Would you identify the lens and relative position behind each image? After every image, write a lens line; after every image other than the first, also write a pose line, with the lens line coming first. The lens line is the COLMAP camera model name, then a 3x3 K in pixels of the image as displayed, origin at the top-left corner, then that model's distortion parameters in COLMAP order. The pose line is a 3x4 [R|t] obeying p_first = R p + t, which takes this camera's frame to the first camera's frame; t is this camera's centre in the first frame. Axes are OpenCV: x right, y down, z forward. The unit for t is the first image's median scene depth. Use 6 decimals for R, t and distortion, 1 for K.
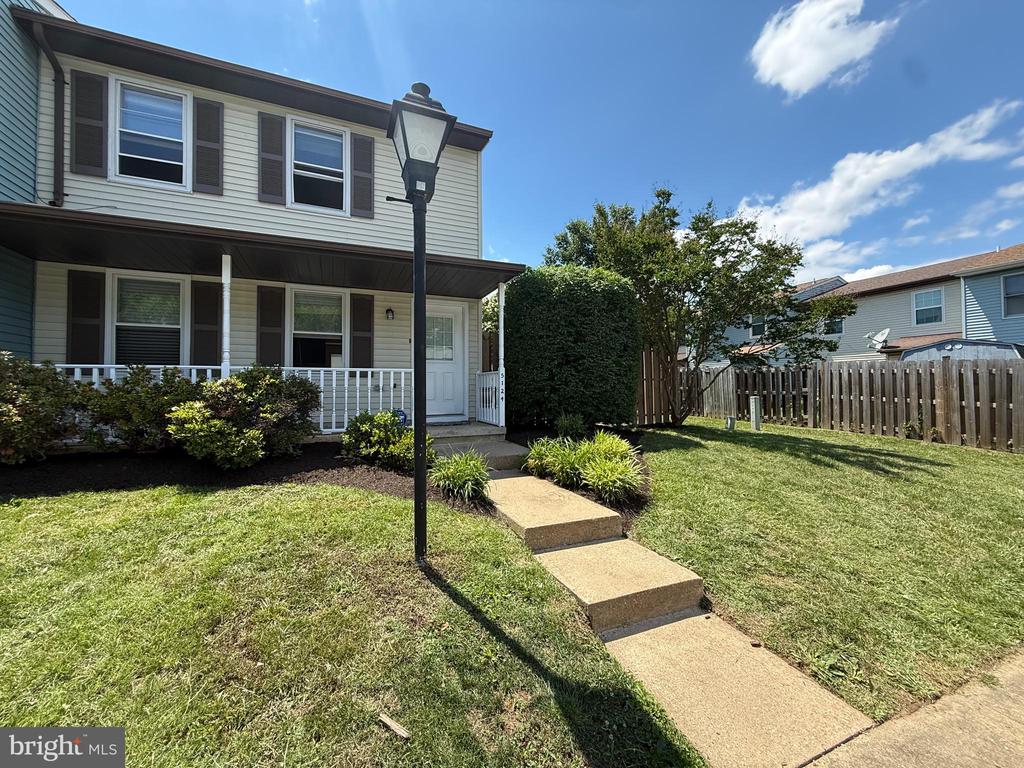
lens RADIAL K [[405.9, 0, 508.0], [0, 405.9, 383.2], [0, 0, 1]] dist [0.001807, -0.000326]
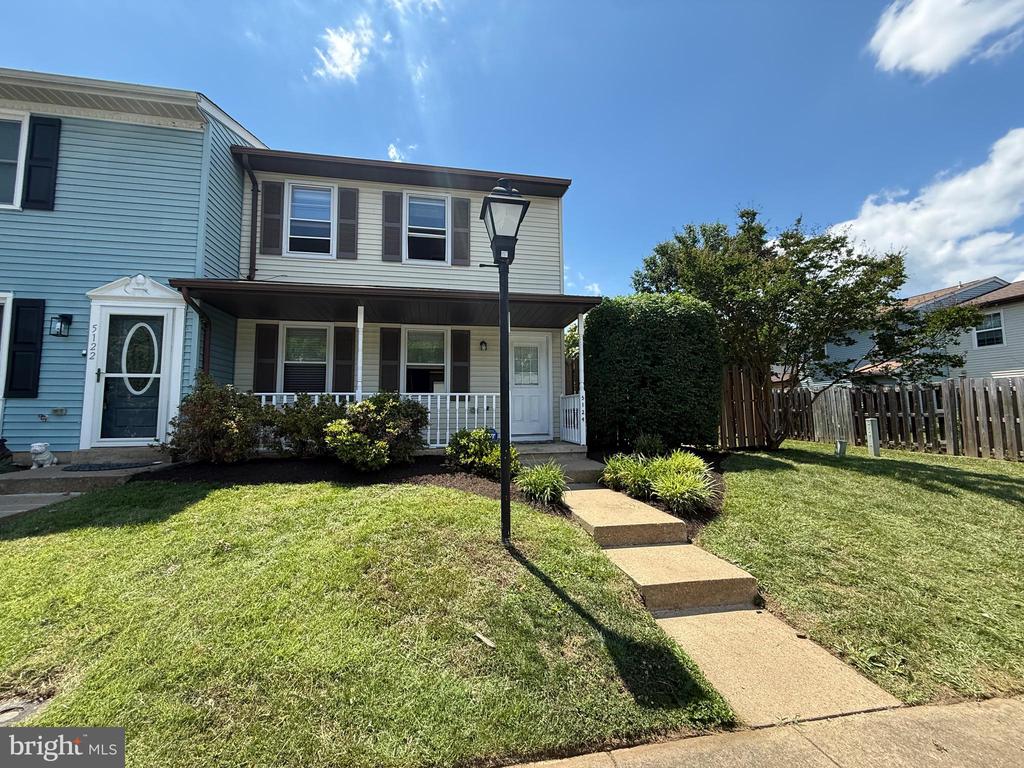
lens RADIAL K [[405.9, 0, 508.0], [0, 405.9, 383.2], [0, 0, 1]] dist [0.001807, -0.000326]
pose [[0.974762, -0.019696, -0.222376, 0.038577], [0.006098, 0.998078, -0.061671, 0.008610], [0.223164, 0.058758, 0.973008, -0.122309]]
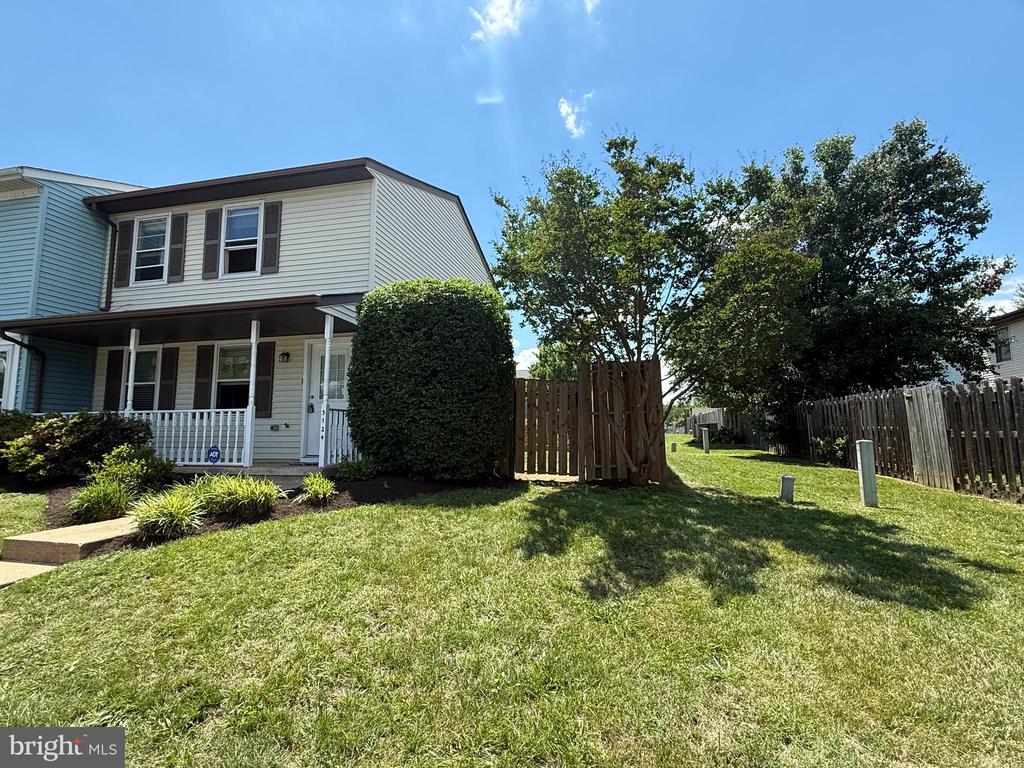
lens RADIAL K [[535.8, 0, 512.0], [0, 535.8, 384.0], [0, 0, 1]] dist [0.001467, 0.000633]
pose [[0.794646, -0.057086, -0.604384, 1.301924], [0.008623, 0.996530, -0.082788, 0.024995], [0.607012, 0.060576, 0.792380, 0.324549]]
